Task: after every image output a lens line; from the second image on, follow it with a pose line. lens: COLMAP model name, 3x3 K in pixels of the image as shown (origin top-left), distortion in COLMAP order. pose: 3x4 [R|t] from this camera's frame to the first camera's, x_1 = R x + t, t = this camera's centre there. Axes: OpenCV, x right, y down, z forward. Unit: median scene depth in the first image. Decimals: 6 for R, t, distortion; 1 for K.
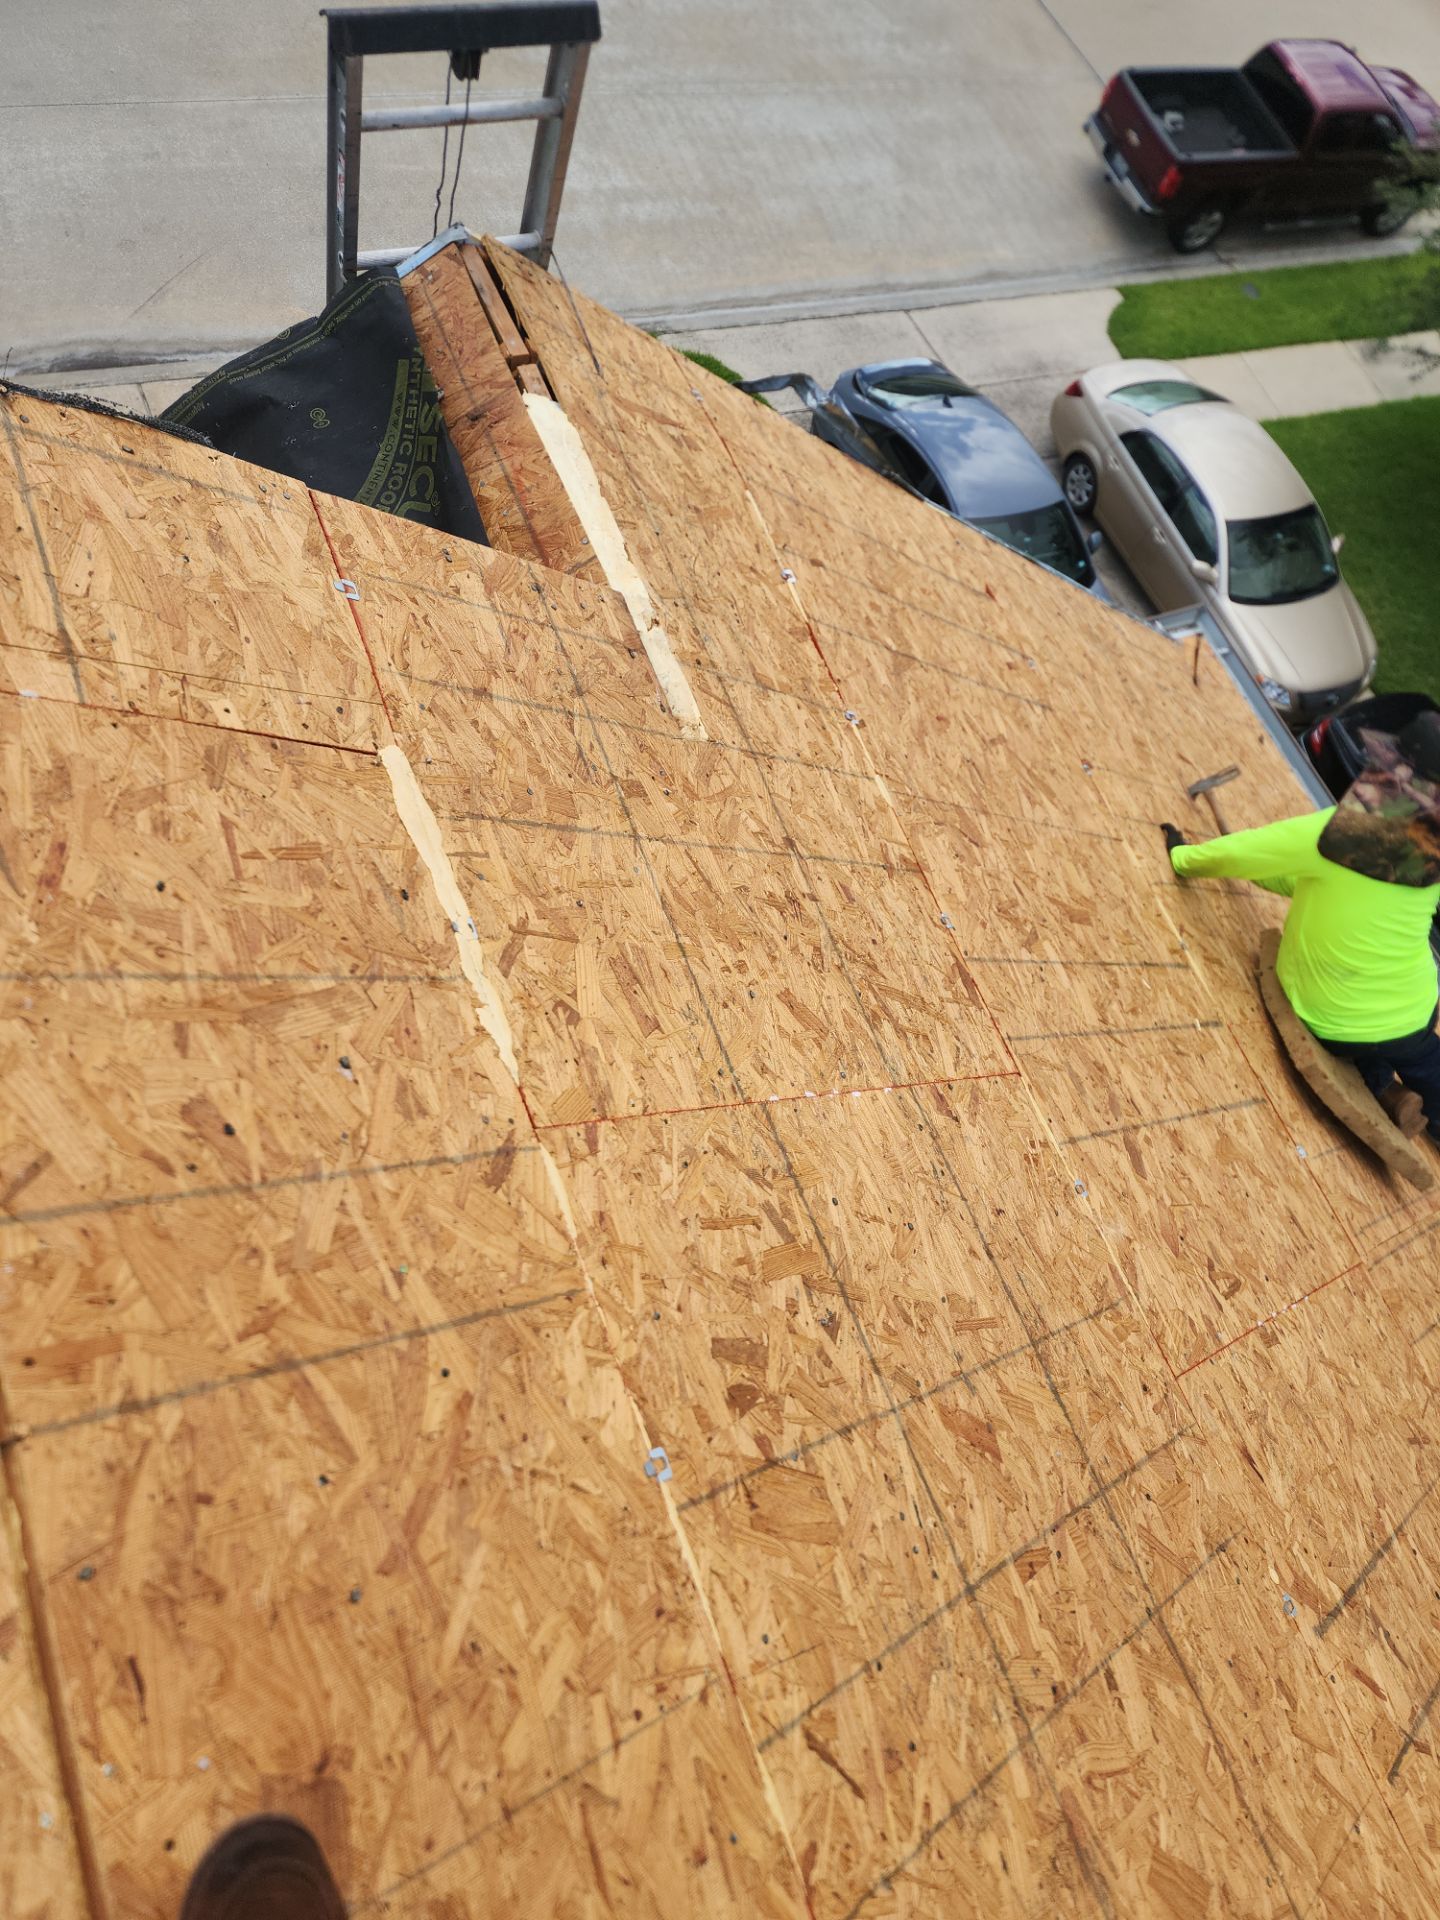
lens RADIAL K [[1343.4, 0, 634.2], [0, 1343.4, 1050.9], [0, 0, 1]] dist [0.105631, -0.086882]
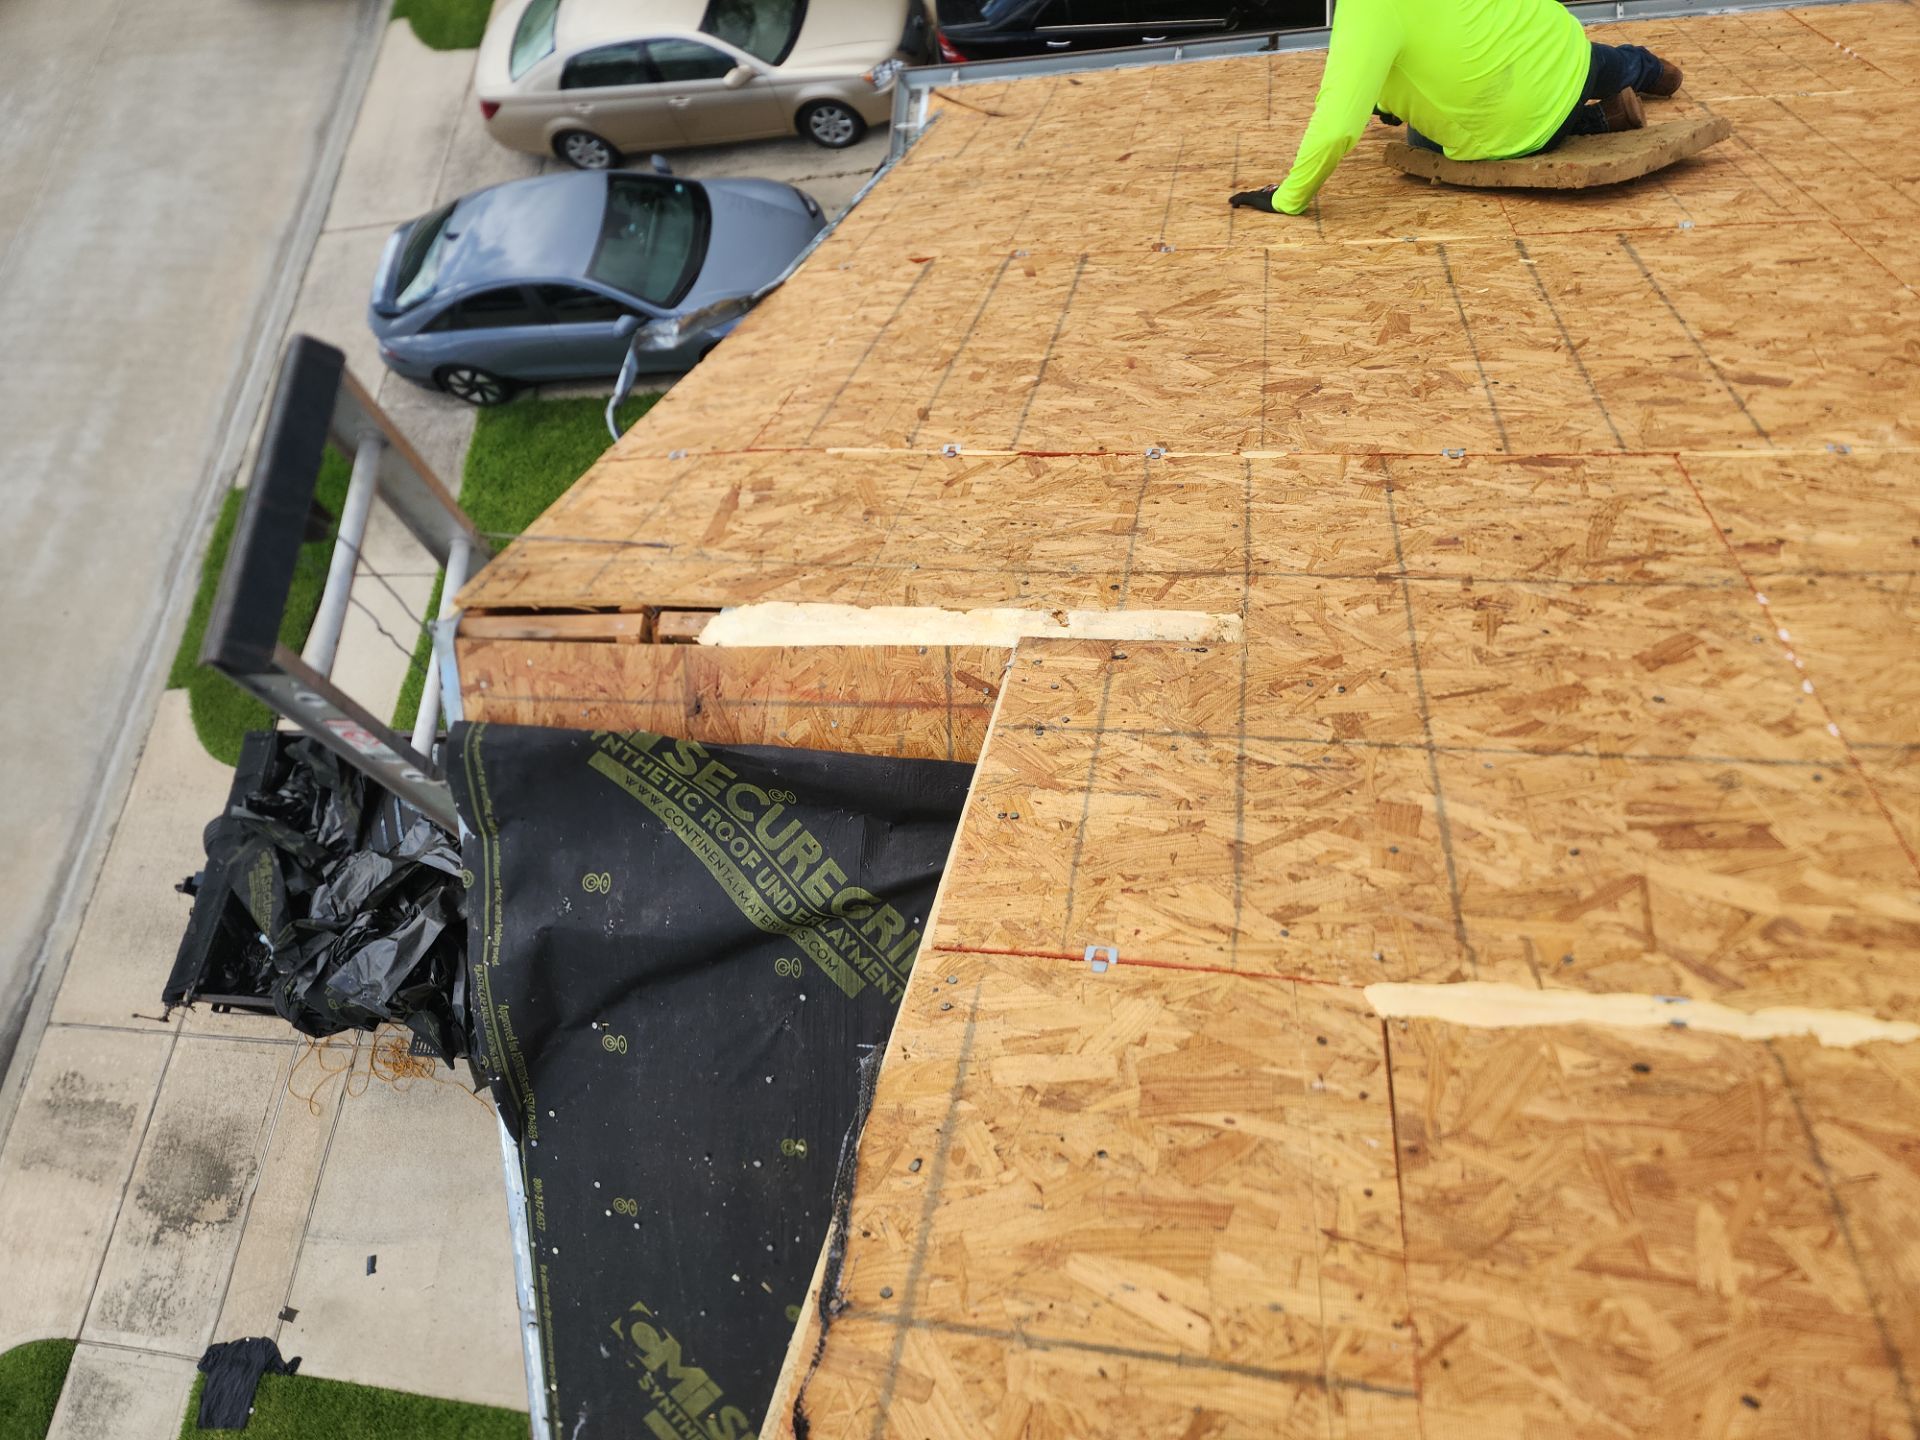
lens RADIAL K [[1322.4, 0, 958.6], [0, 1322.4, 854.8], [0, 0, 1]] dist [0.085849, -0.062184]
pose [[0.414891, -0.909385, 0.029748, -0.116632], [0.903051, 0.415557, 0.108684, -0.281671], [-0.111198, -0.018228, 0.993631, 0.151210]]
